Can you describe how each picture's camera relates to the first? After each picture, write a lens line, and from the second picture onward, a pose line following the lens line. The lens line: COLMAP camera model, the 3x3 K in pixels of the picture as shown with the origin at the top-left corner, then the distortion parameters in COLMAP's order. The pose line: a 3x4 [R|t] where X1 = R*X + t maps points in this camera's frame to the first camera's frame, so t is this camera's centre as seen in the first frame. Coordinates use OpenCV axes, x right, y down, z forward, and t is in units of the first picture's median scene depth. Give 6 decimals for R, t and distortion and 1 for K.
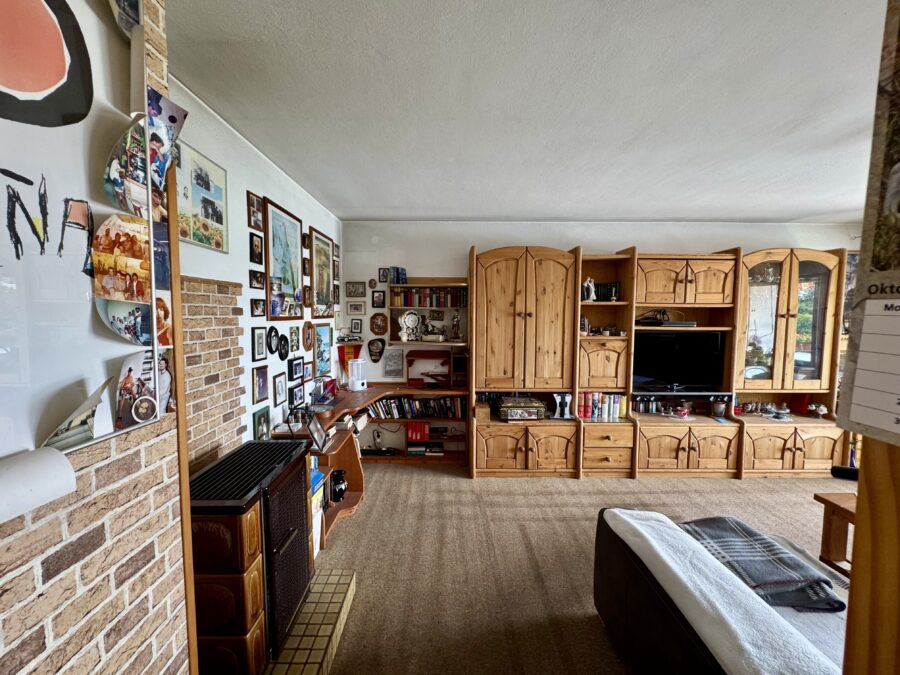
lens RADIAL K [[360.2, 0, 447.6], [0, 360.2, 338.0], [0, 0, 1]] dist [-0.003363, 0.000438]
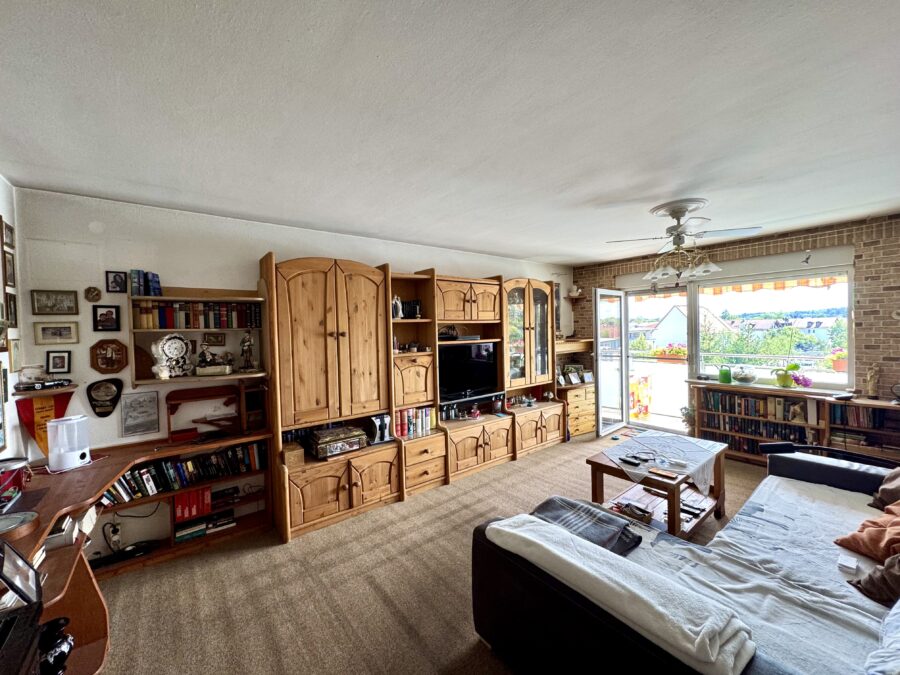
lens RADIAL K [[360.2, 0, 451.2], [0, 360.2, 338.1], [0, 0, 1]] dist [-0.003363, 0.000438]
pose [[0.787398, -0.040185, 0.615134, -0.112437], [0.069815, 0.997266, -0.024218, -0.014351], [-0.612479, 0.062015, 0.788051, 0.122497]]
